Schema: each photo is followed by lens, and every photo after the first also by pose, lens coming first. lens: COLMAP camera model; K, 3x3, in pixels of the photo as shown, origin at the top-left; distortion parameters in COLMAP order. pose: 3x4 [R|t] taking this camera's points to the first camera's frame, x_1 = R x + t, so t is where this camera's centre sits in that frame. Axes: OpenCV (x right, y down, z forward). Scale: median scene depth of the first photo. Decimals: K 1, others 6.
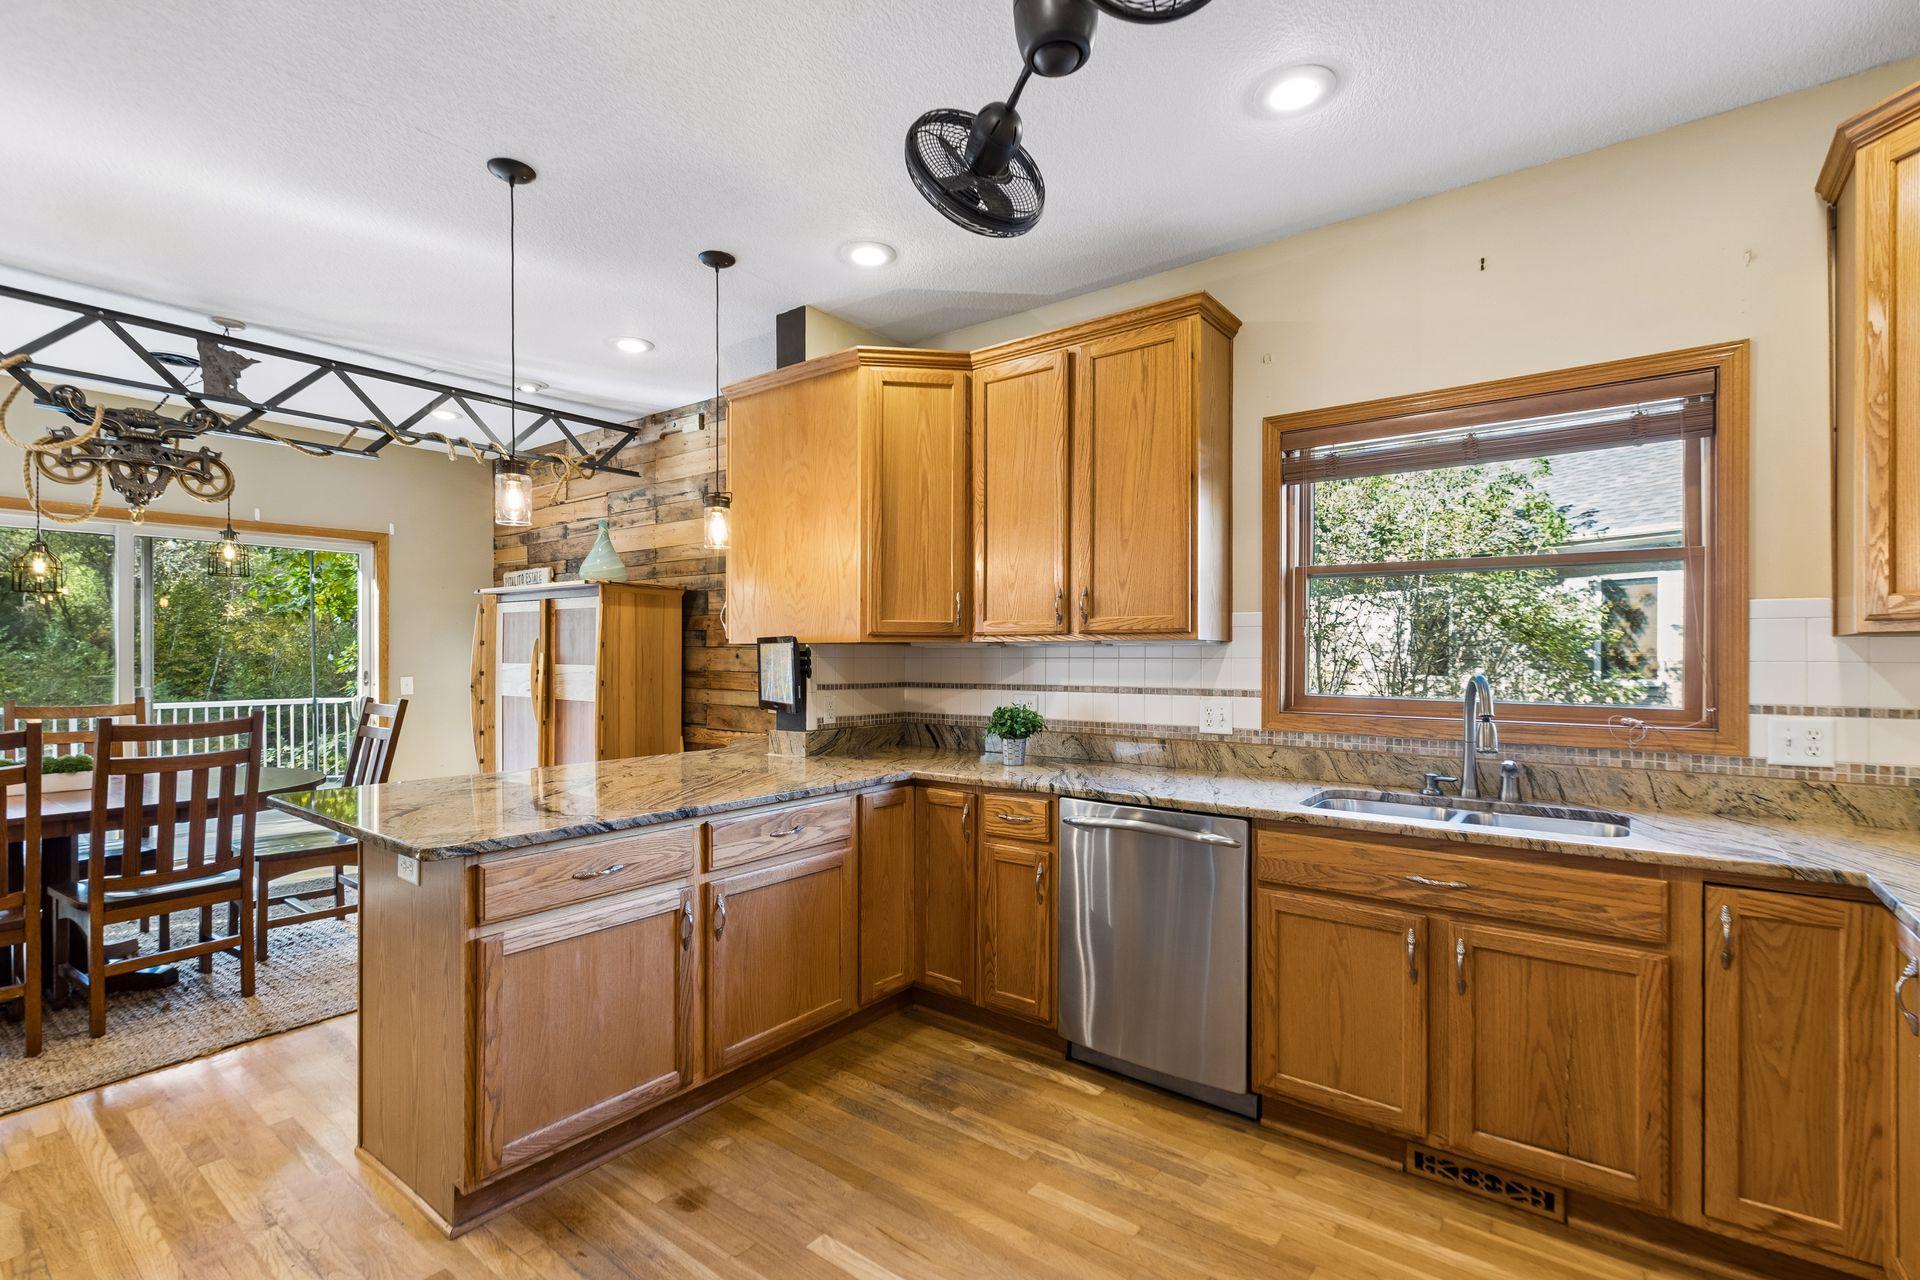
lens RADIAL K [[867.0, 0, 956.1], [0, 867.0, 655.5], [0, 0, 1]] dist [0.006945, -0.001372]
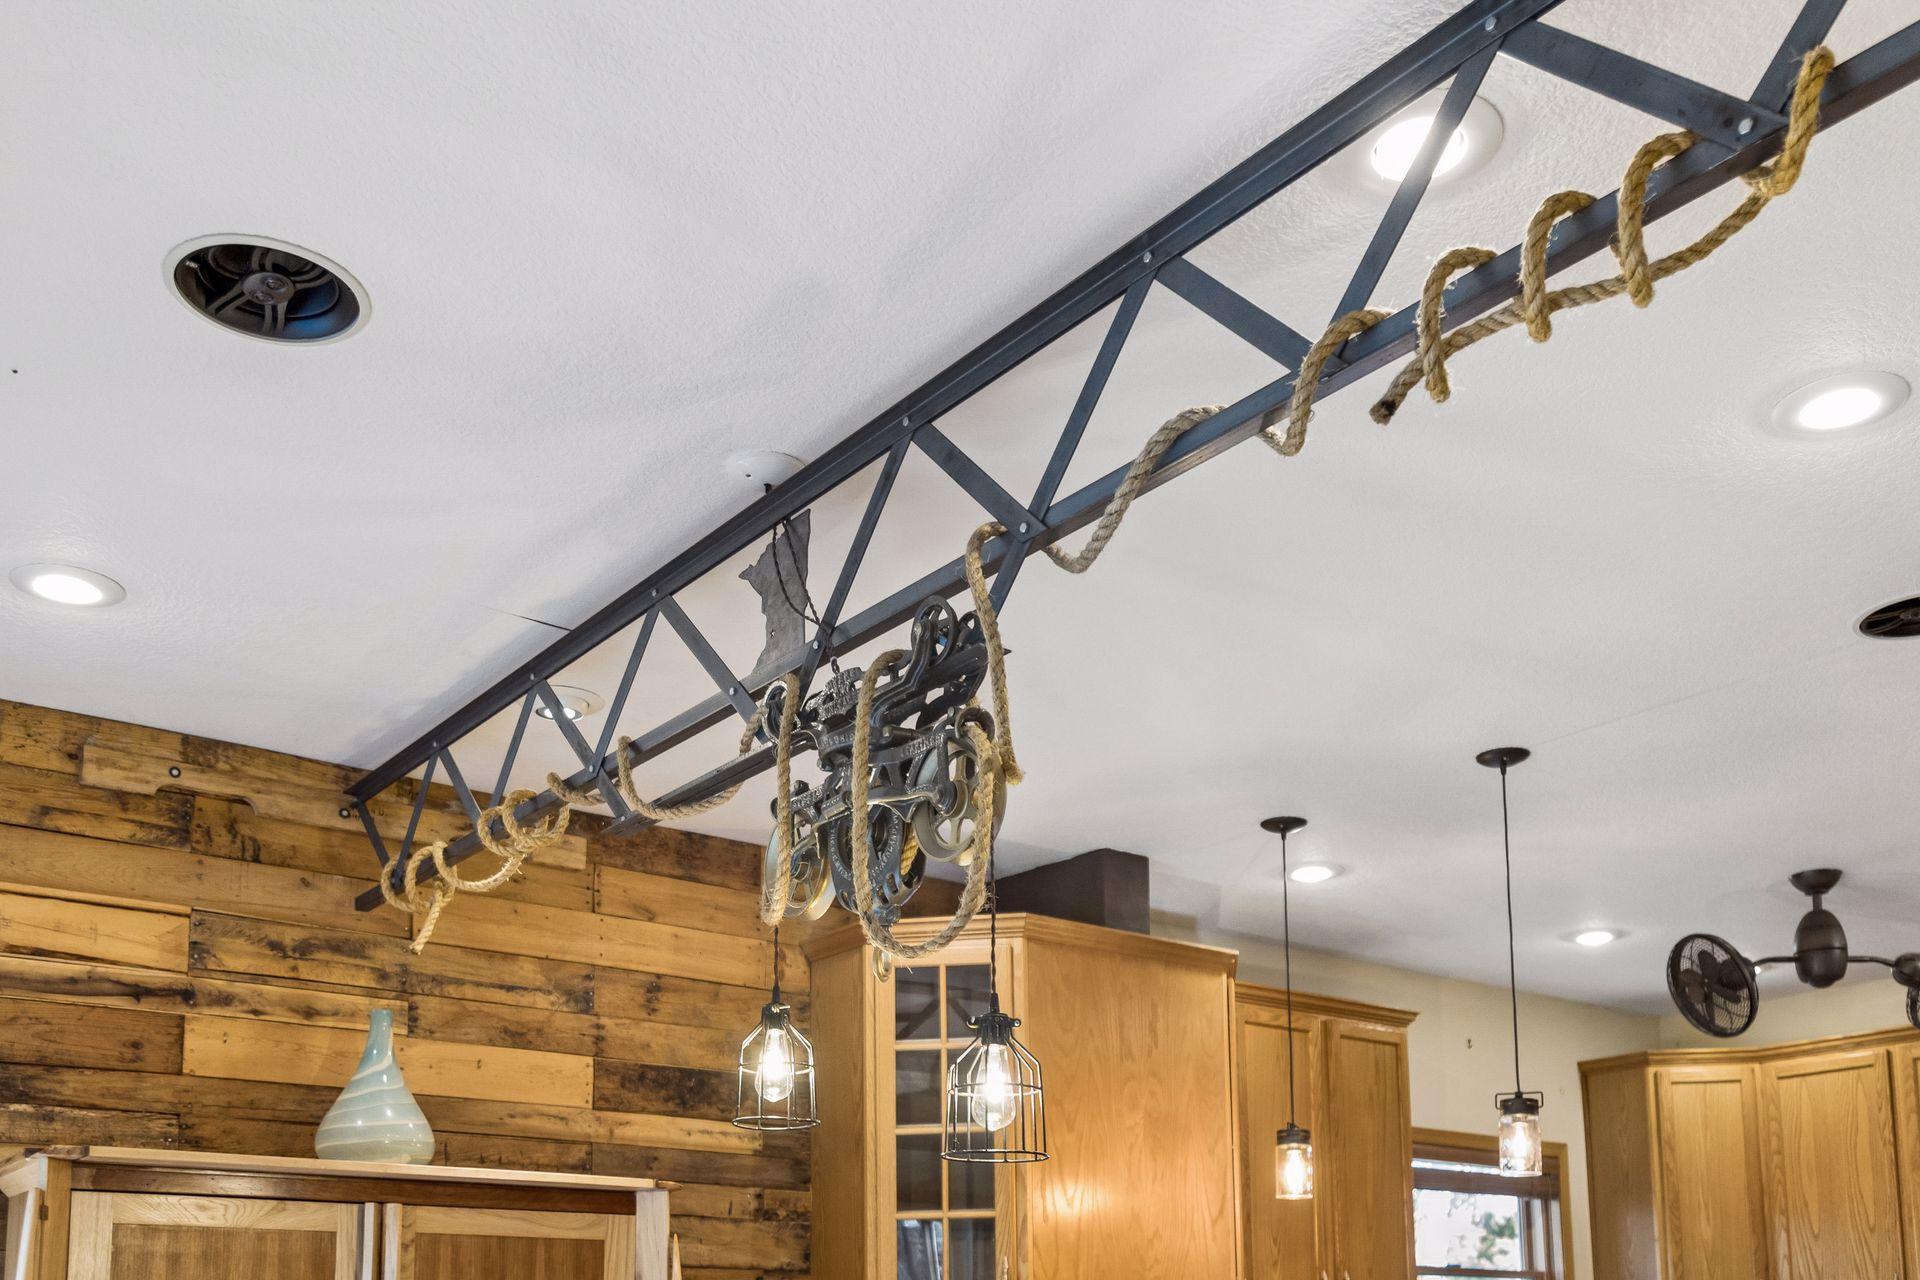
lens RADIAL K [[1835.7, 0, 982.1], [0, 1835.7, 1134.7], [0, 0, 1]] dist [0.012383, 0.000000]
pose [[0.252997, 0.115261, 0.960577, -1.927849], [0.013831, 0.992345, -0.122716, 0.012978], [-0.967368, 0.044333, 0.249466, 0.890511]]
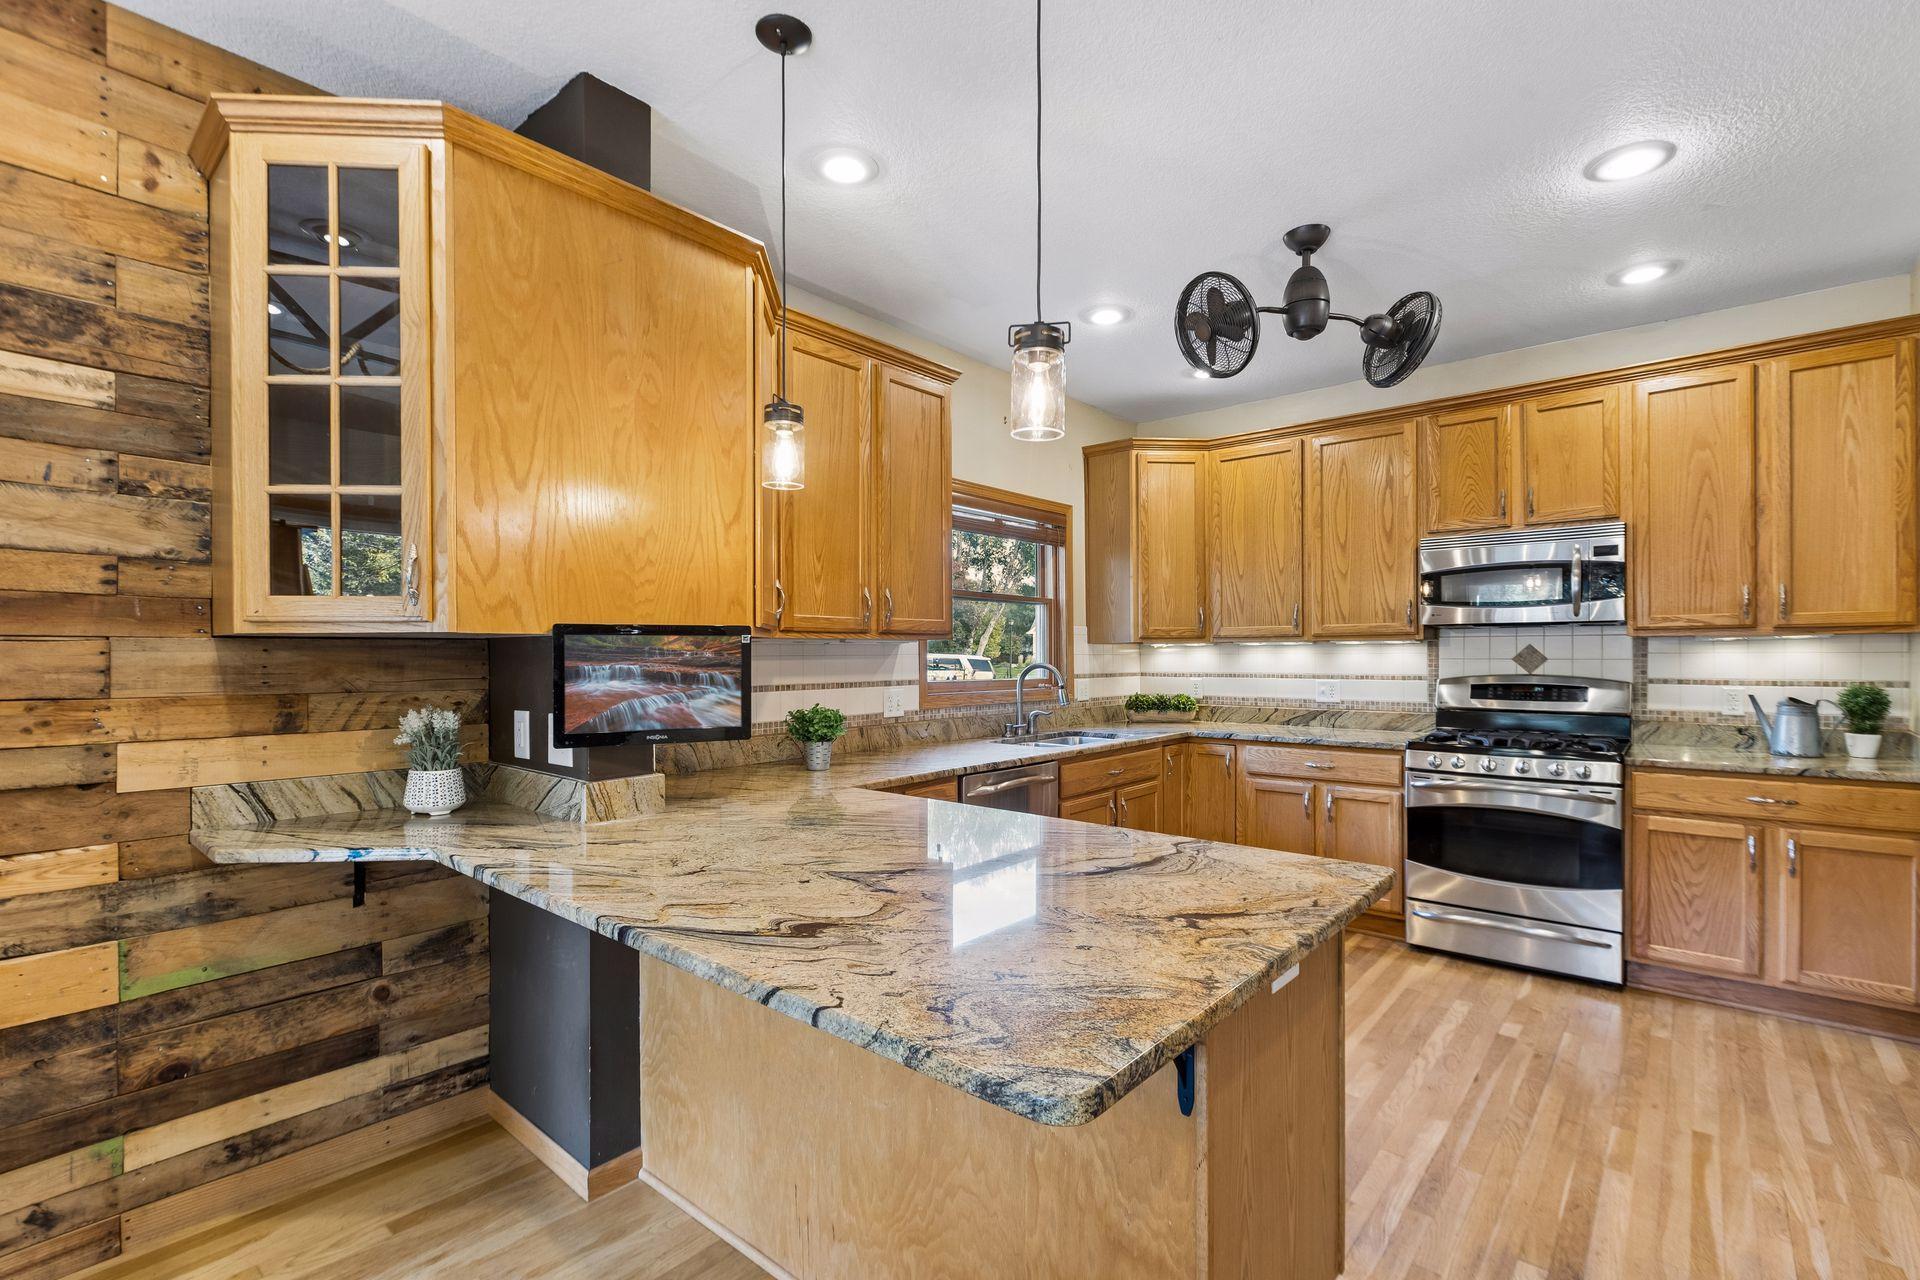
lens RADIAL K [[867.0, 0, 969.6], [0, 867.0, 655.9], [0, 0, 1]] dist [0.006945, -0.001372]
pose [[0.049049, -0.005106, 0.998783, -0.940276], [0.004691, 0.999977, 0.004882, -0.000926], [-0.998785, 0.004446, 0.049072, 0.857804]]
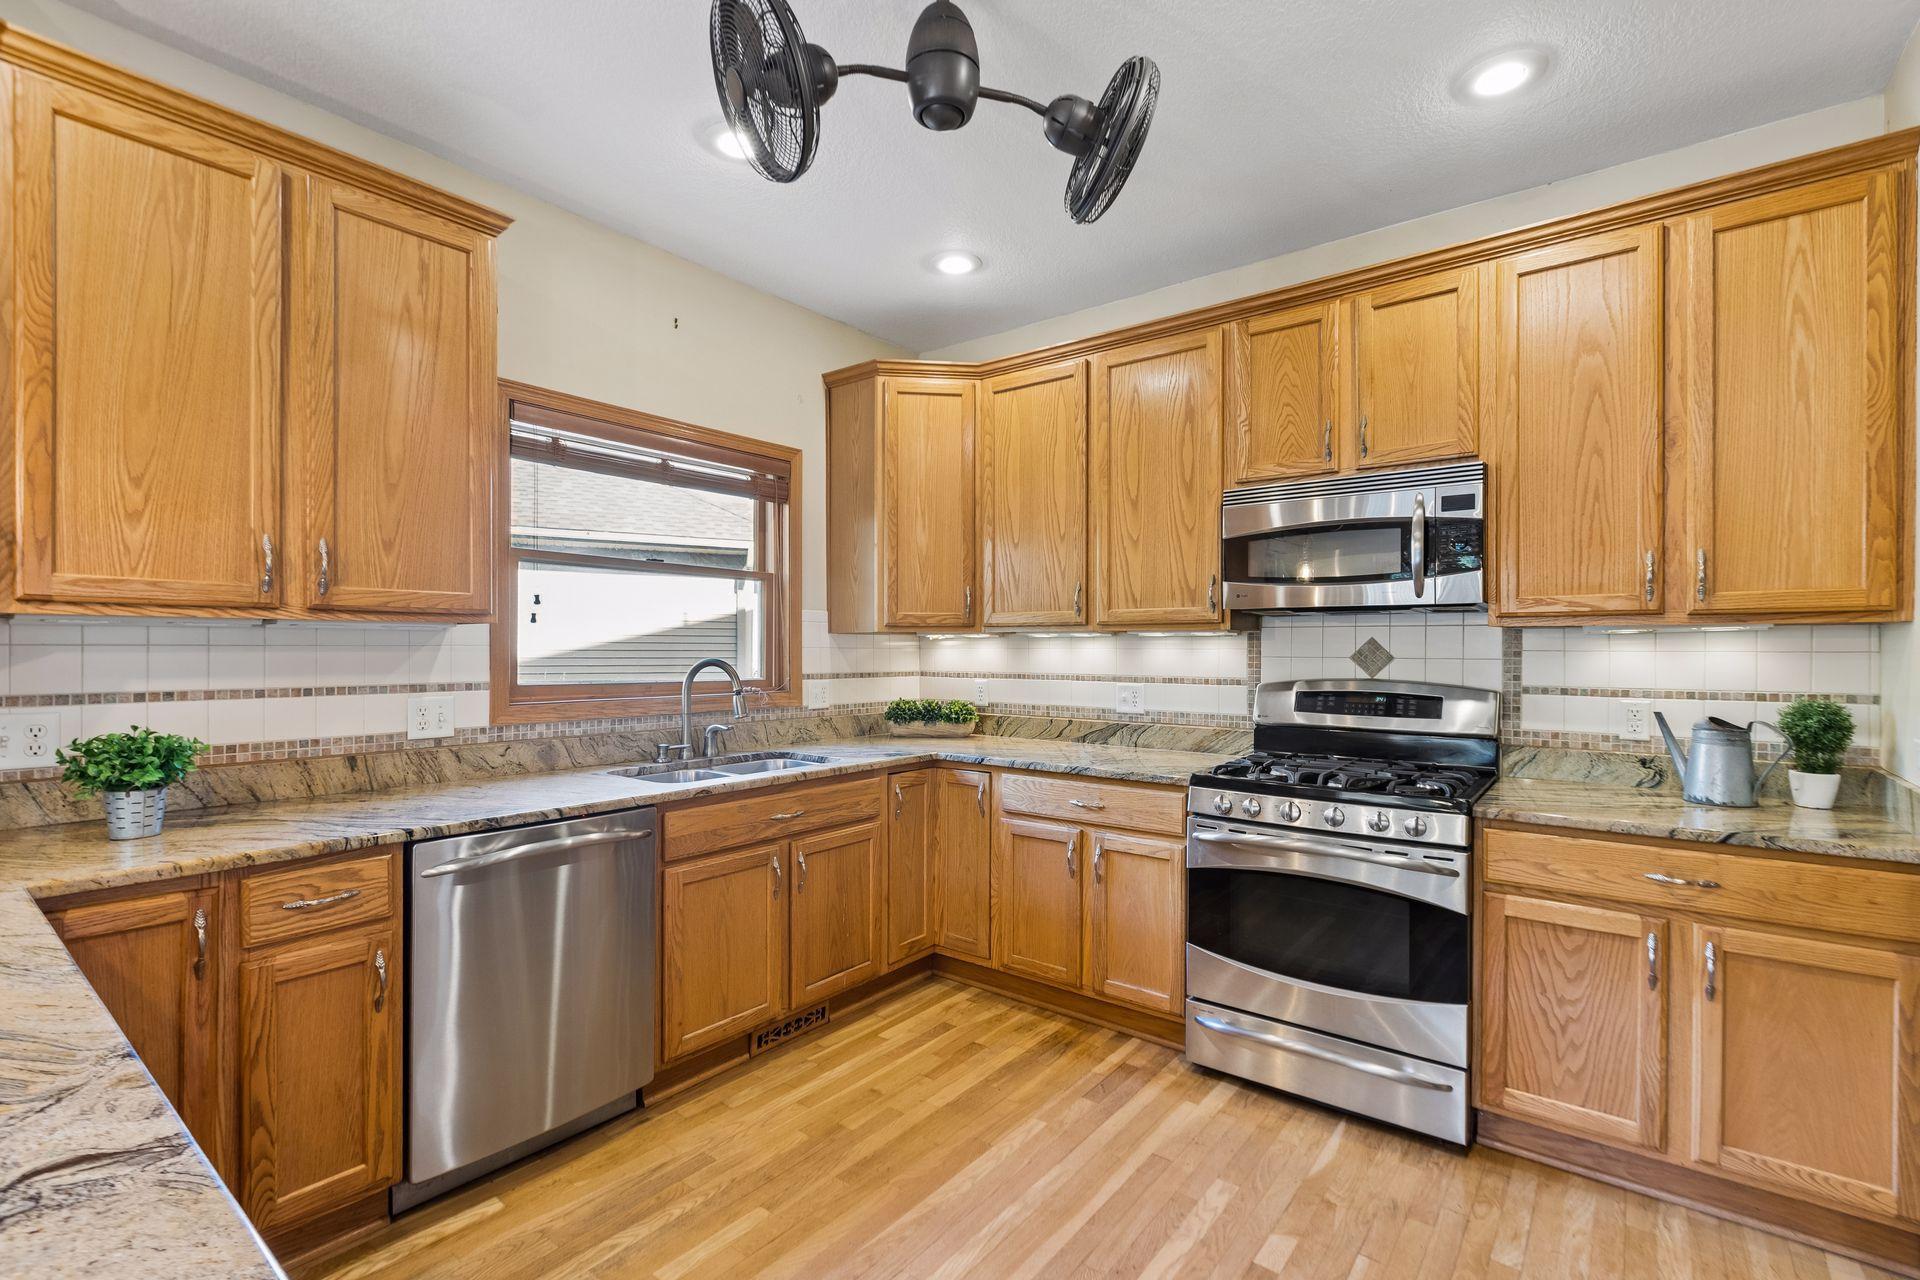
lens RADIAL K [[867.0, 0, 974.0], [0, 867.0, 648.6], [0, 0, 1]] dist [0.006945, -0.001372]
pose [[0.005771, -0.004526, 0.999973, -0.532380], [-0.002523, 0.999987, 0.004541, 0.000815], [-0.999980, -0.002549, 0.005759, 0.497685]]
